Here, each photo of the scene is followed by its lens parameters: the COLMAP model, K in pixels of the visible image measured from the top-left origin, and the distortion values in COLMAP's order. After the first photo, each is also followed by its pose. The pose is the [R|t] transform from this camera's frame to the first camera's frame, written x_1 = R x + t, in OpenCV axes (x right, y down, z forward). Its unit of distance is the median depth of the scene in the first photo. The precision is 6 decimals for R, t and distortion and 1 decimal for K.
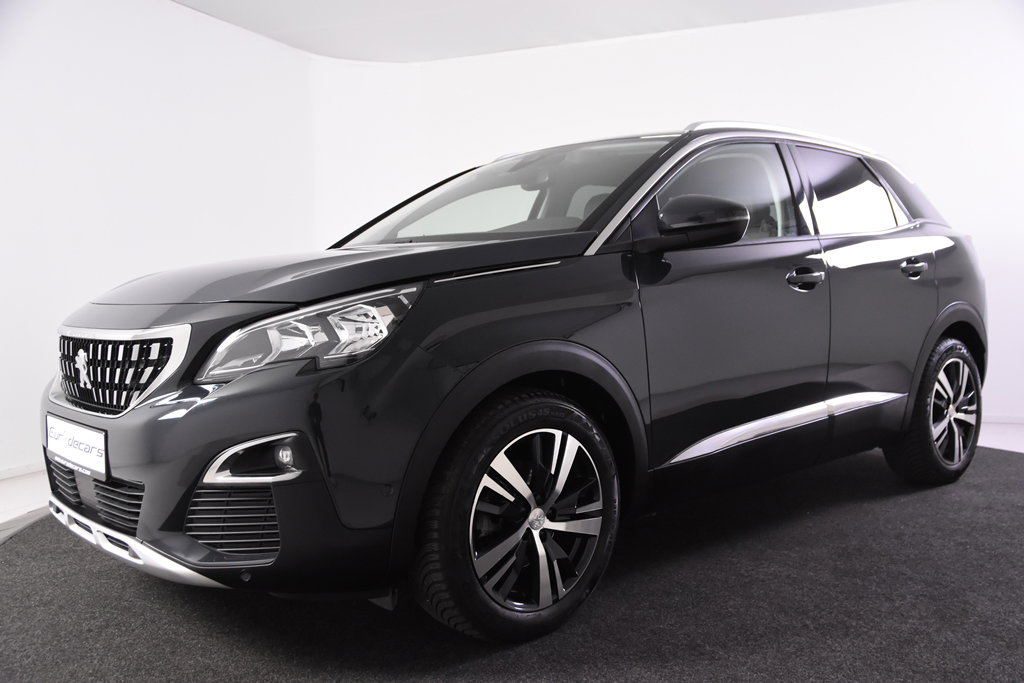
lens RADIAL K [[958.3, 0, 511.3], [0, 958.3, 344.5], [0, 0, 1]] dist [-0.024668, 0.000000]
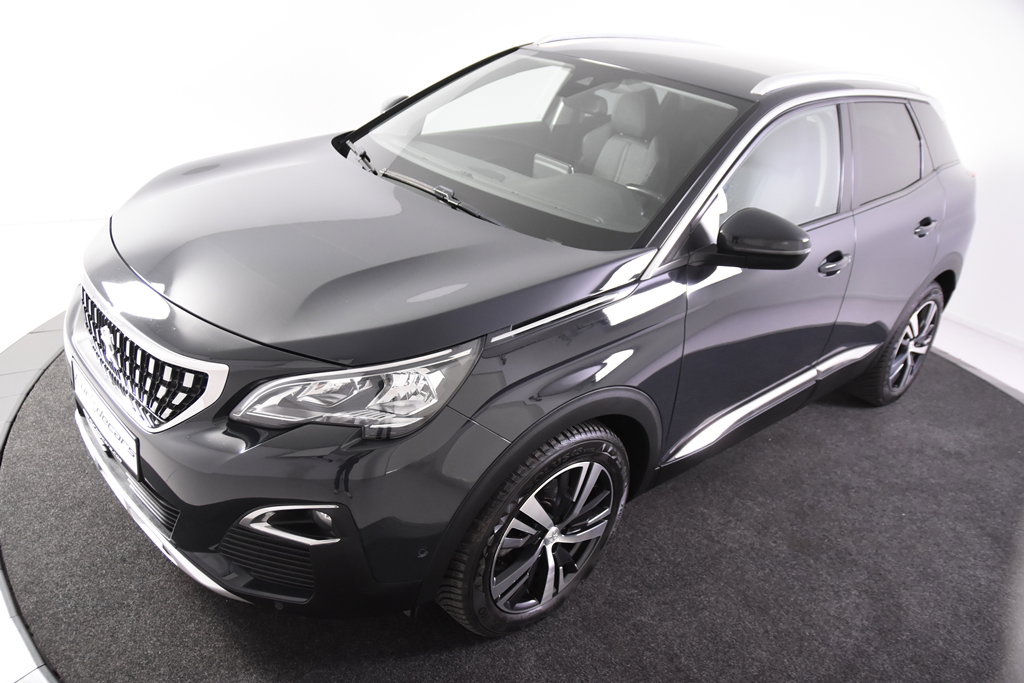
lens RADIAL K [[822.3, 0, 505.8], [0, 822.3, 341.8], [0, 0, 1]] dist [-0.075421, 0.022236]
pose [[0.988912, 0.126874, 0.077176, -0.119954], [-0.146363, 0.920616, 0.362000, -0.332933], [-0.025121, -0.369282, 0.928978, 0.240100]]
